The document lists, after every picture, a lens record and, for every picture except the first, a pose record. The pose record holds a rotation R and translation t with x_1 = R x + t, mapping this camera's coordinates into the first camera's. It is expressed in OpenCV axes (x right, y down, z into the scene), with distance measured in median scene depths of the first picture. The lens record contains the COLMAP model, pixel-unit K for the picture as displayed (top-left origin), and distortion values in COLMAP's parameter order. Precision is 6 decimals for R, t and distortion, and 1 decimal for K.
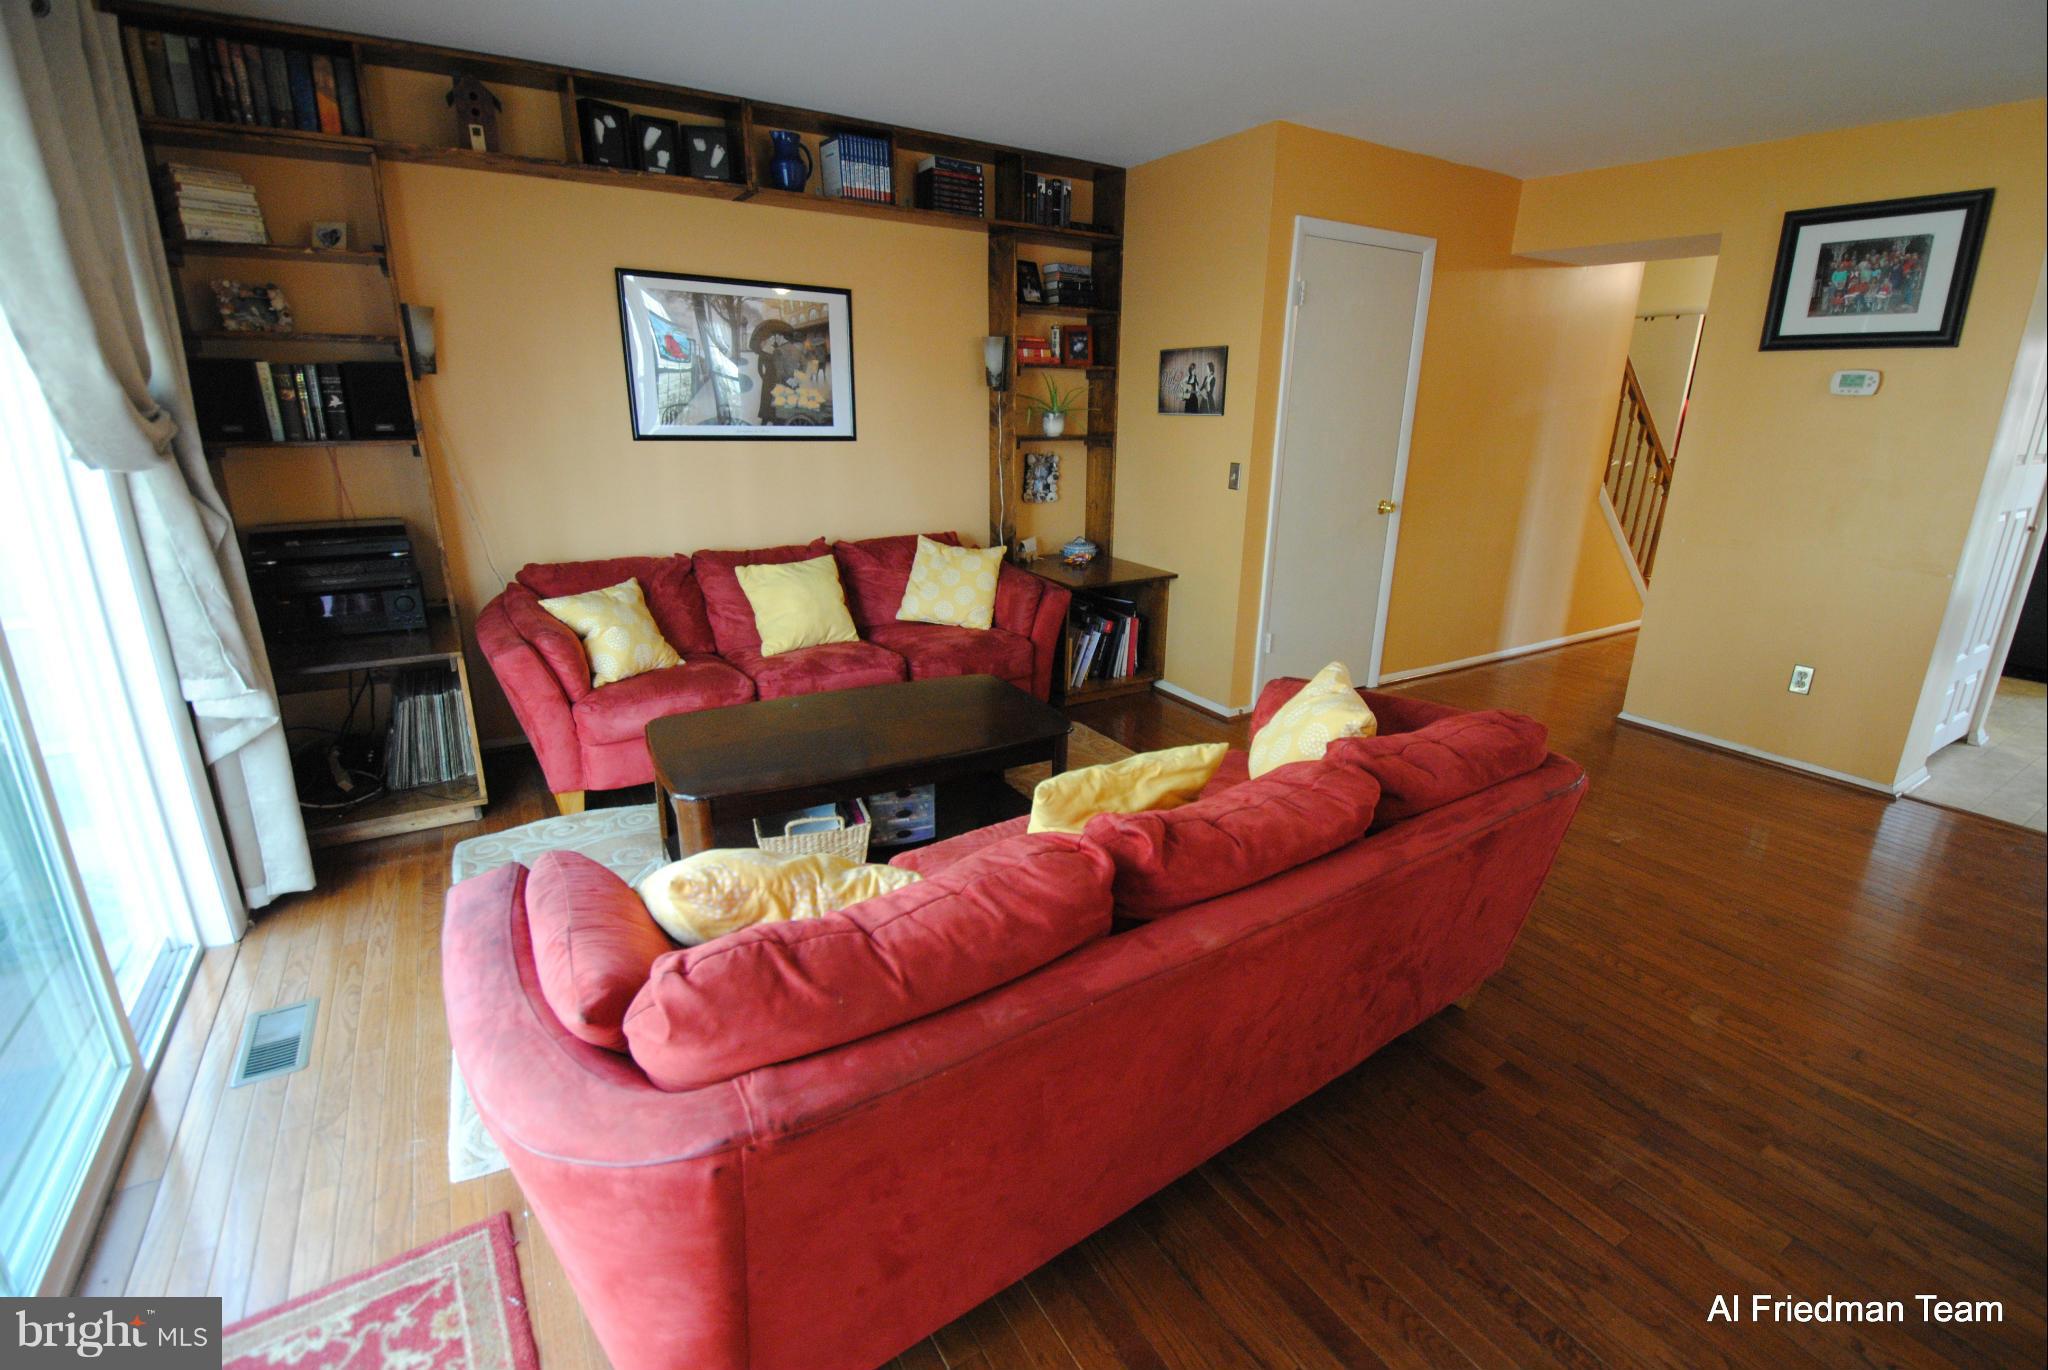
lens RADIAL K [[904.3, 0, 1039.0], [0, 904.3, 677.5], [0, 0, 1]] dist [0.021086, -0.027018]
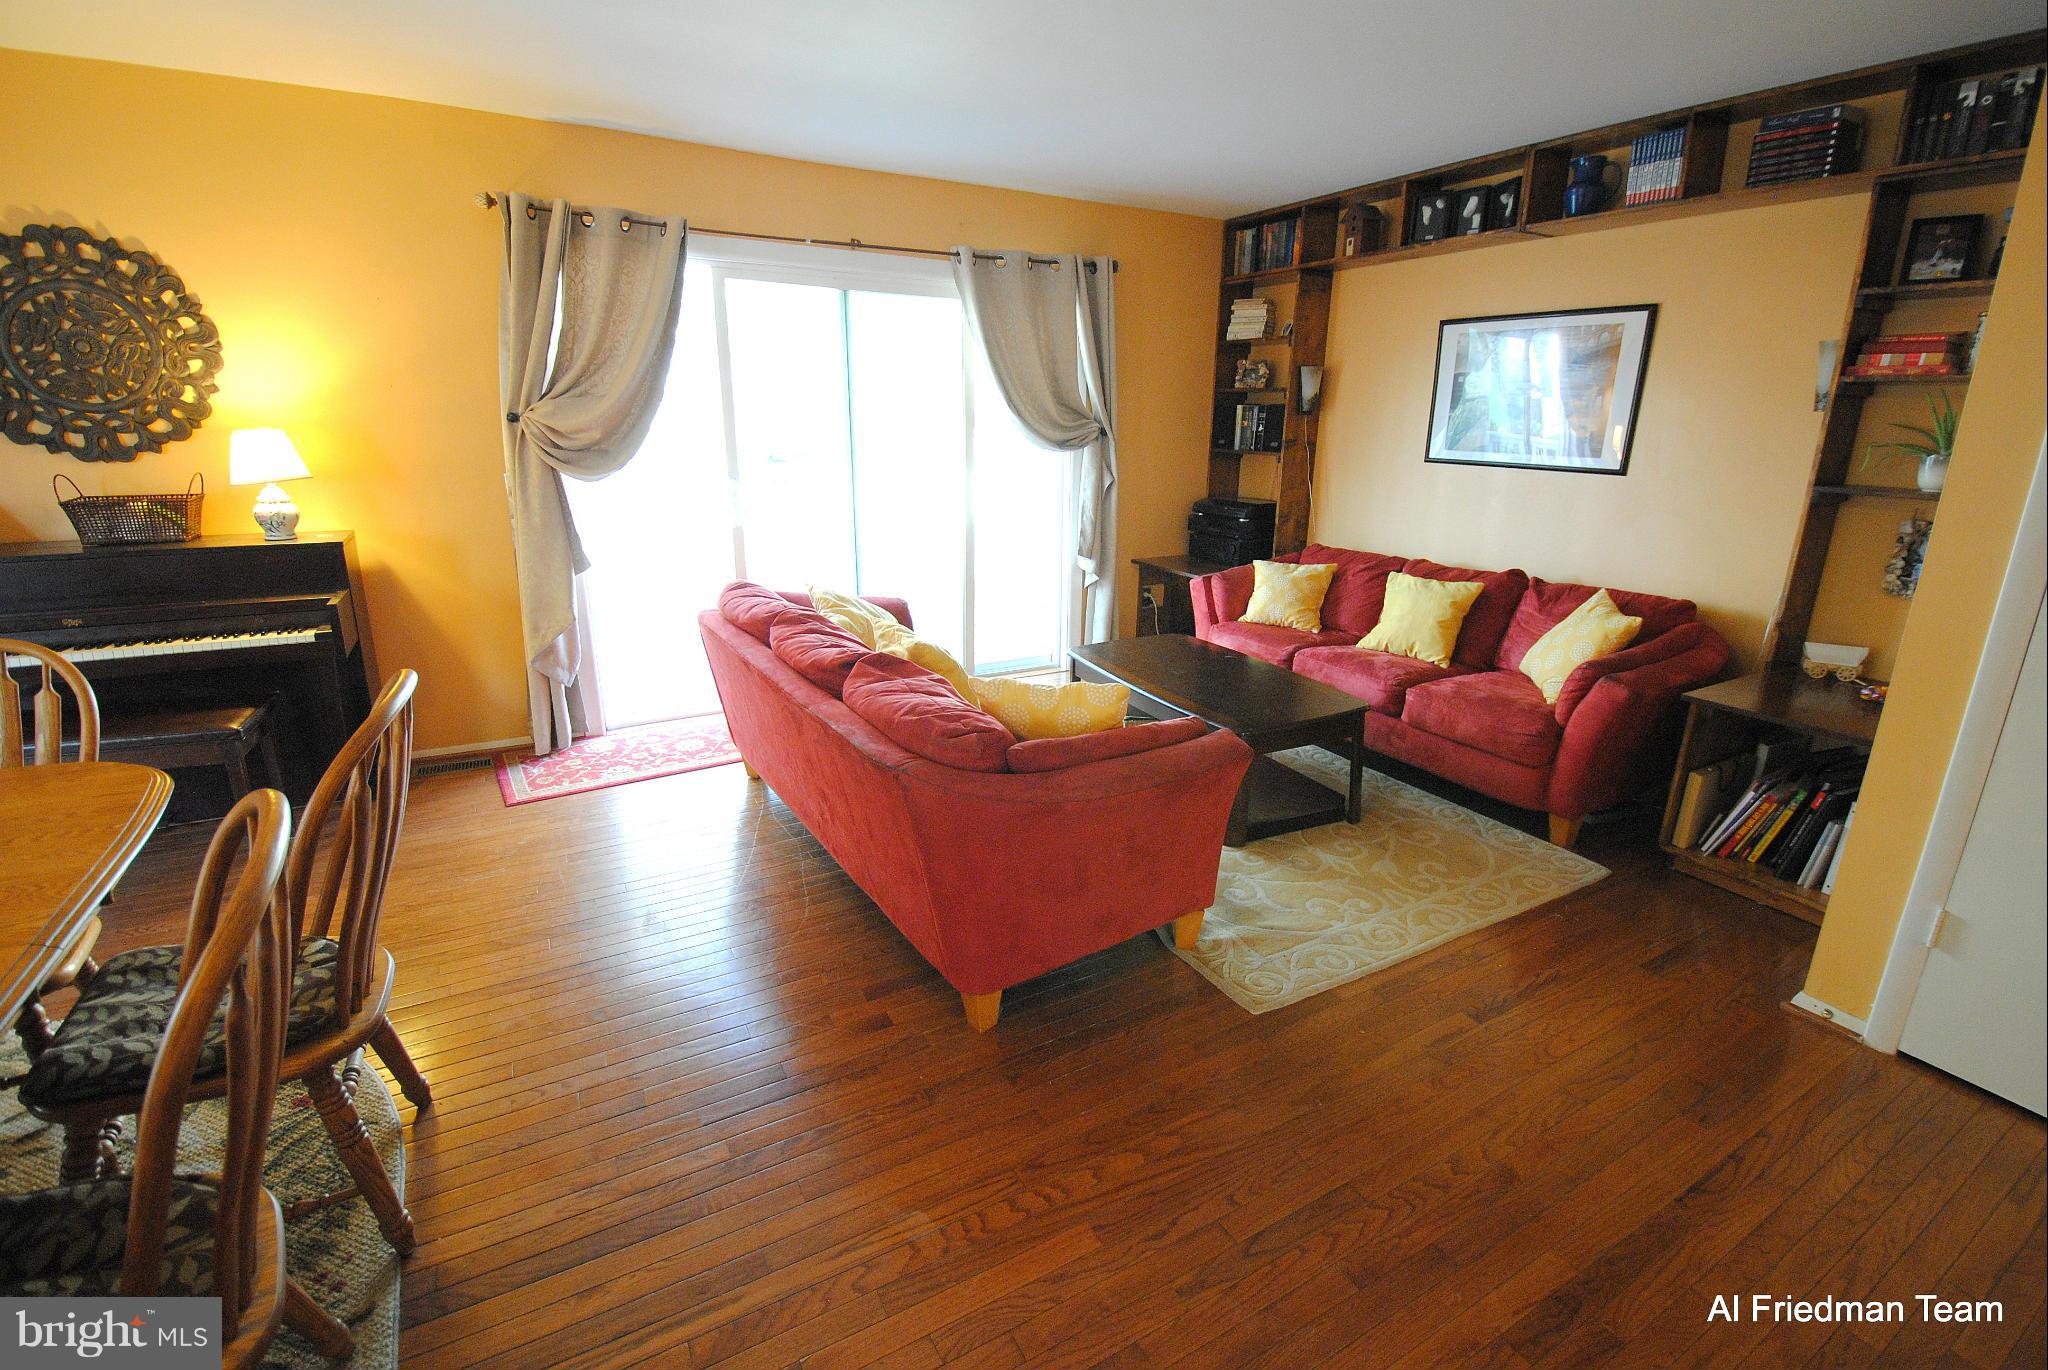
lens RADIAL K [[911.7, 0, 1038.2], [0, 911.7, 679.7], [0, 0, 1]] dist [0.011114, -0.019653]
pose [[-0.050115, 0.263152, -0.963452, 0.828434], [-0.305864, 0.914270, 0.265628, -0.165096], [0.950755, 0.307997, 0.034670, 0.571197]]
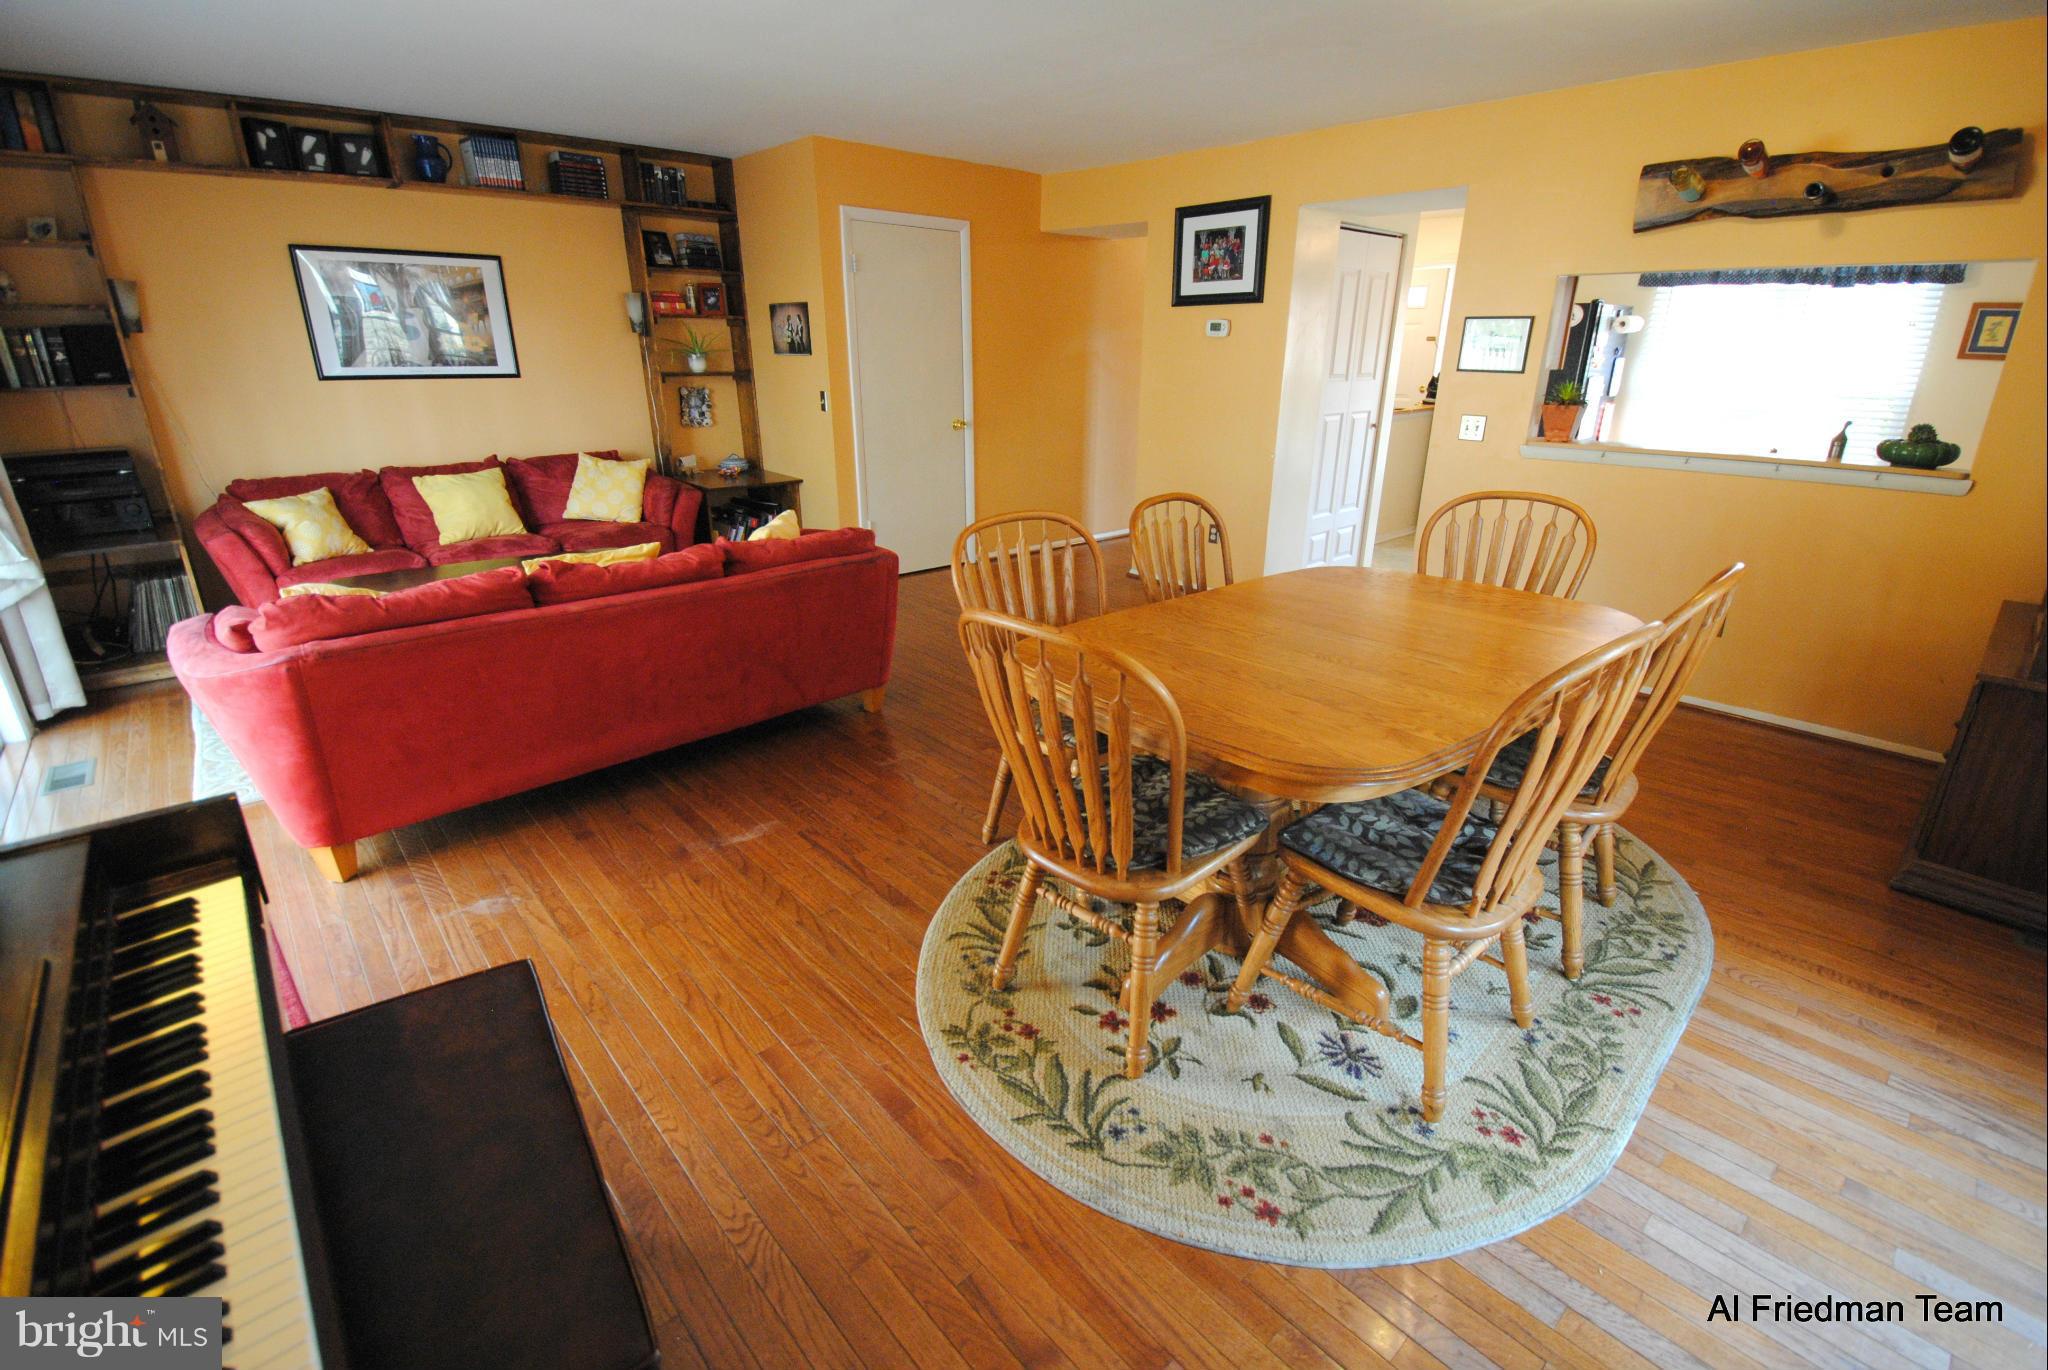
lens RADIAL K [[911.7, 0, 1038.2], [0, 911.7, 679.7], [0, 0, 1]] dist [0.011114, -0.019653]
pose [[0.984644, -0.065642, 0.161763, 0.314577], [0.055822, 0.996354, 0.064521, 0.131450], [-0.165408, -0.054500, 0.984718, -0.447138]]
